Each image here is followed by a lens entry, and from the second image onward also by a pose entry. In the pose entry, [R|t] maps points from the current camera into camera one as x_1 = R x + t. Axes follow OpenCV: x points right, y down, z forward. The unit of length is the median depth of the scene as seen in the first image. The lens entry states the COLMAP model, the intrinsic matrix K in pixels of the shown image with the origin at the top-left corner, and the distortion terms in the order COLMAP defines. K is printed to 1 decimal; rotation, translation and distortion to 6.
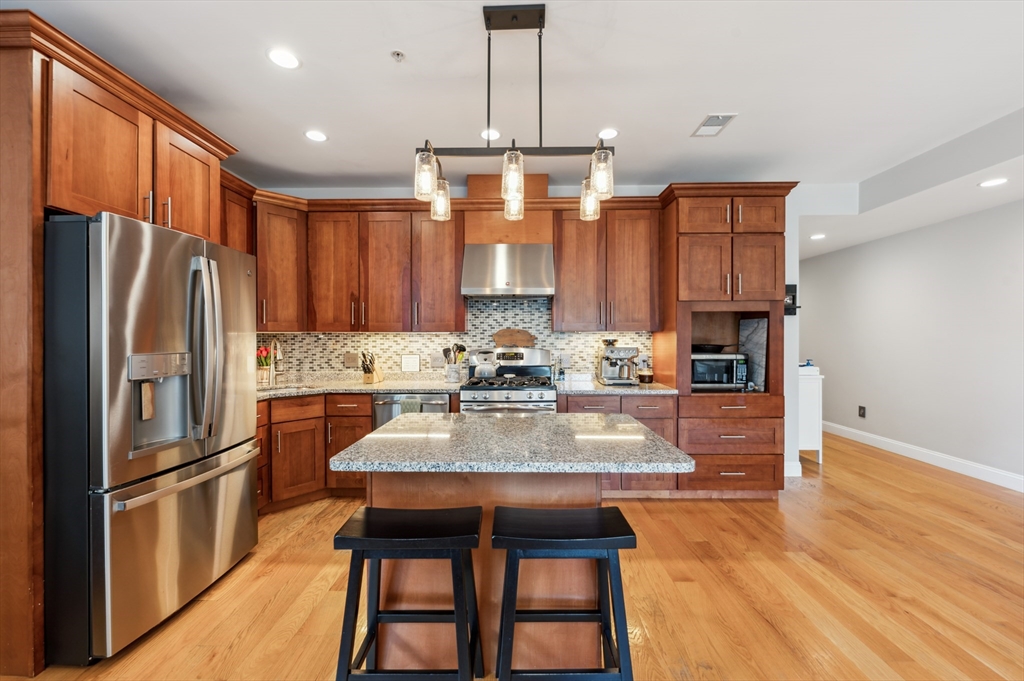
lens RADIAL K [[415.0, 0, 512.8], [0, 415.0, 337.9], [0, 0, 1]] dist [-0.001250, -0.000123]
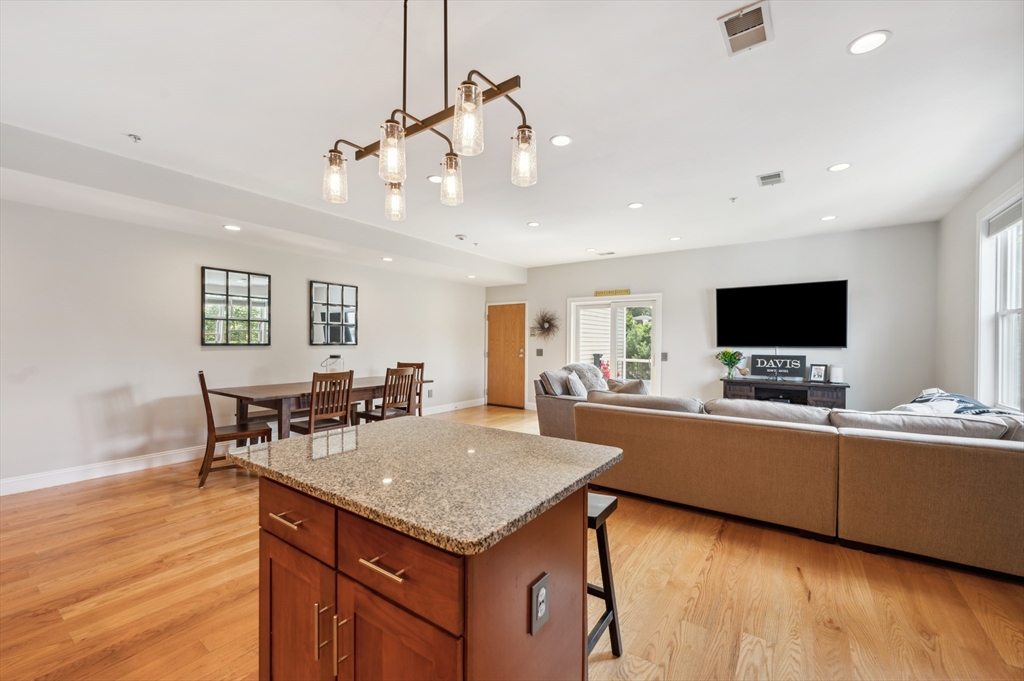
lens RADIAL K [[411.2, 0, 511.9], [0, 411.2, 342.6], [0, 0, 1]] dist [-0.000998, 0.000003]
pose [[-0.829348, -0.005212, 0.558708, -0.317982], [-0.005708, 0.999983, 0.000856, -0.000903], [-0.558703, -0.002479, -0.829364, 0.816666]]
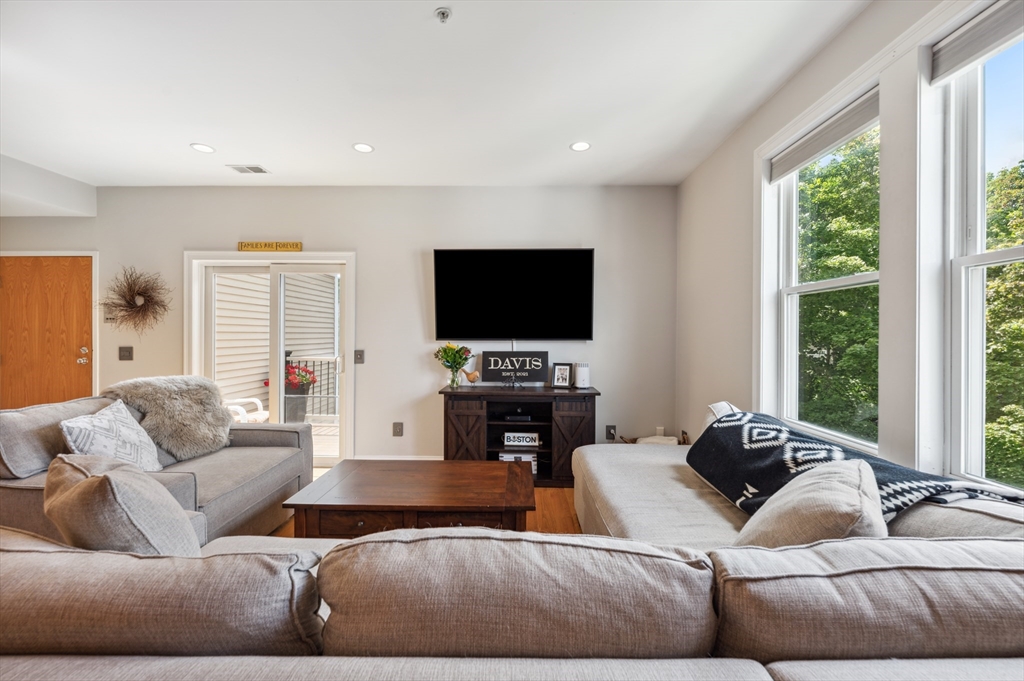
lens RADIAL K [[415.0, 0, 512.8], [0, 415.0, 337.9], [0, 0, 1]] dist [-0.001250, -0.000123]
pose [[-0.999997, -0.002503, 0.000171, -0.278177], [-0.002502, 0.999974, 0.006696, -0.000094], [-0.000187, 0.006696, -0.999978, 0.060511]]
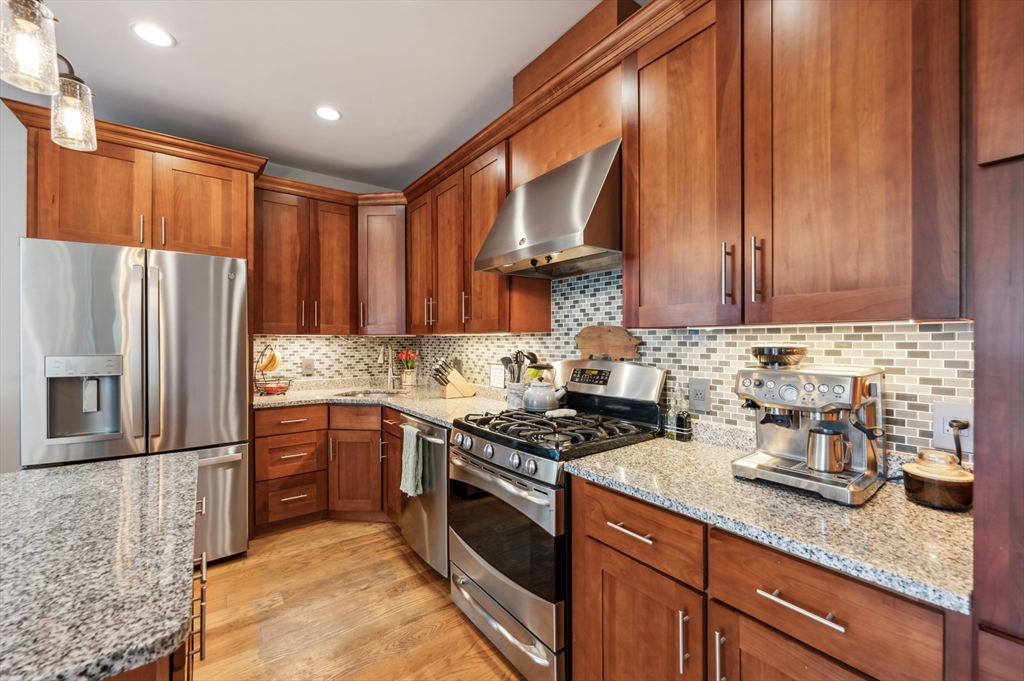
lens RADIAL K [[414.7, 0, 513.3], [0, 414.7, 341.8], [0, 0, 1]] dist [-0.000123, 0.000106]
pose [[0.609551, 0.003568, -0.792739, 0.384944], [-0.000895, 0.999992, 0.003813, -0.002589], [0.792747, -0.001614, 0.609549, 0.632340]]
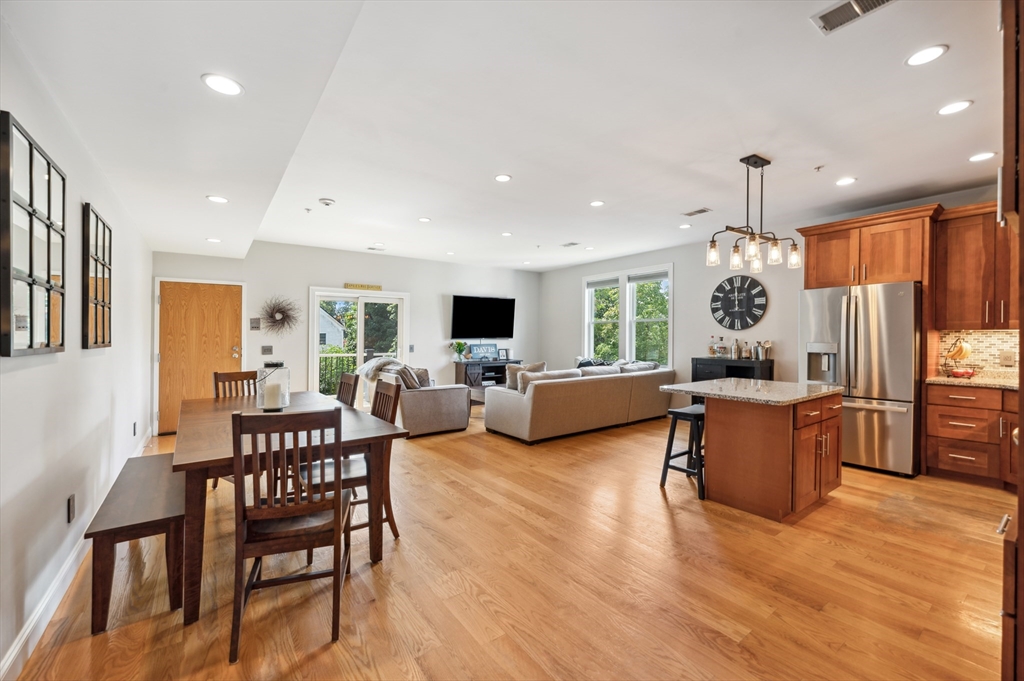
lens RADIAL K [[416.7, 0, 508.0], [0, 416.7, 339.4], [0, 0, 1]] dist [-0.001138, -0.000140]
pose [[-0.801400, 0.008406, -0.598070, 1.005443], [0.003749, 0.999952, 0.009031, -0.004633], [0.598117, 0.004995, -0.801393, 0.930169]]
